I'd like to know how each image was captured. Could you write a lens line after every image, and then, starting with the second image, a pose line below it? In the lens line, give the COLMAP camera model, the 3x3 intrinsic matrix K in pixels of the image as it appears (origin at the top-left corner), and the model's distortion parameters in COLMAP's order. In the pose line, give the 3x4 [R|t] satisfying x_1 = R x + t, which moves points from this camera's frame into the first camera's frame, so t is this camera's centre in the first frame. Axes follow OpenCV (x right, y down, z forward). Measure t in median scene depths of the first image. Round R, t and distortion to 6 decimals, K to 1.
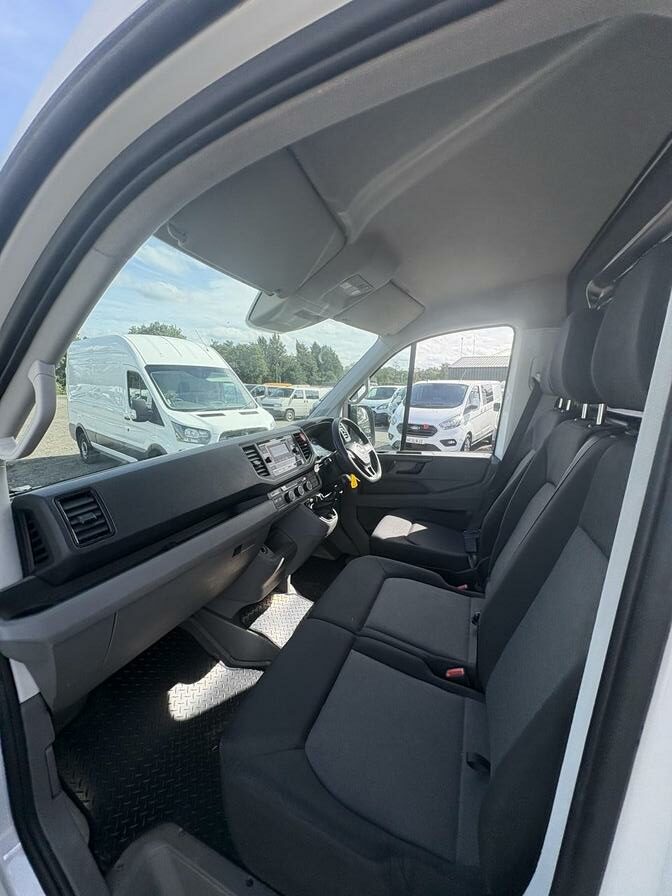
lens RADIAL K [[357.9, 0, 337.7], [0, 357.9, 445.7], [0, 0, 1]] dist [-0.001003, 0.000363]
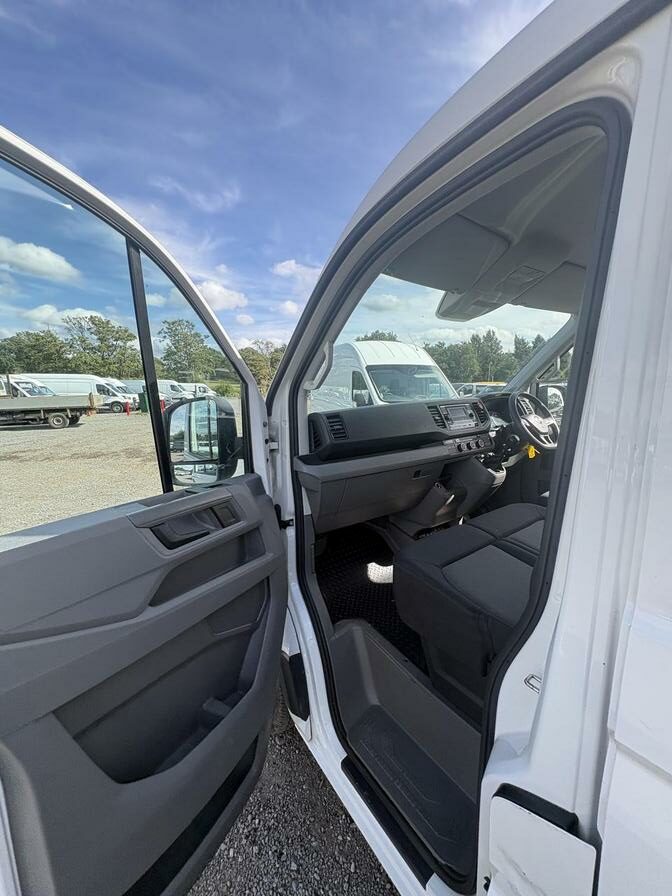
lens RADIAL K [[357.9, 0, 334.3], [0, 357.9, 446.4], [0, 0, 1]] dist [-0.001003, 0.000363]
pose [[0.841995, 0.067008, -0.535307, 0.140426], [-0.067928, 0.997527, 0.018022, 0.122416], [0.535191, 0.021188, 0.844465, -0.277856]]
